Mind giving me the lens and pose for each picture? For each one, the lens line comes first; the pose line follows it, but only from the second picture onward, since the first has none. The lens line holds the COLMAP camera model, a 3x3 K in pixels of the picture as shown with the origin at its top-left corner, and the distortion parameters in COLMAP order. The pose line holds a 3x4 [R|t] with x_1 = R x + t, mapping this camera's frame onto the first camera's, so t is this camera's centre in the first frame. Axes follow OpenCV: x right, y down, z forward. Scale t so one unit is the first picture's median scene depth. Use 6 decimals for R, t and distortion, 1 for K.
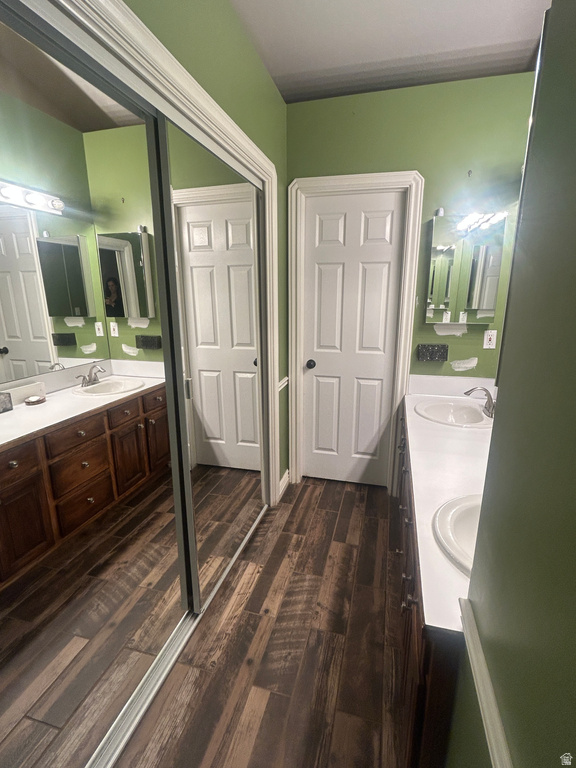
lens RADIAL K [[373.1, 0, 288.0], [0, 373.1, 384.0], [0, 0, 1]] dist [0.000296, 0.000965]
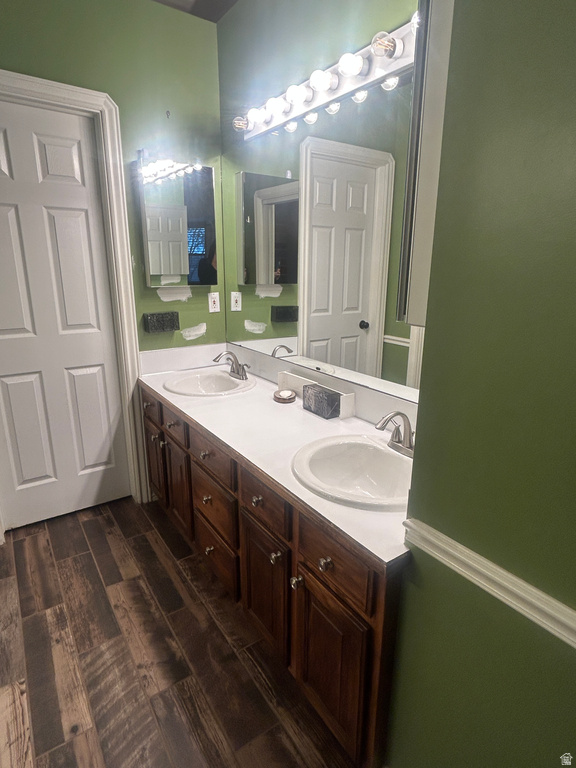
lens RADIAL K [[435.4, 0, 288.0], [0, 435.4, 384.0], [0, 0, 1]] dist [-0.005764, 0.008765]
pose [[0.646911, -0.197199, 0.736626, -0.198158], [0.179168, 0.978249, 0.104536, 0.002535], [-0.741218, 0.064355, 0.668172, 0.131799]]
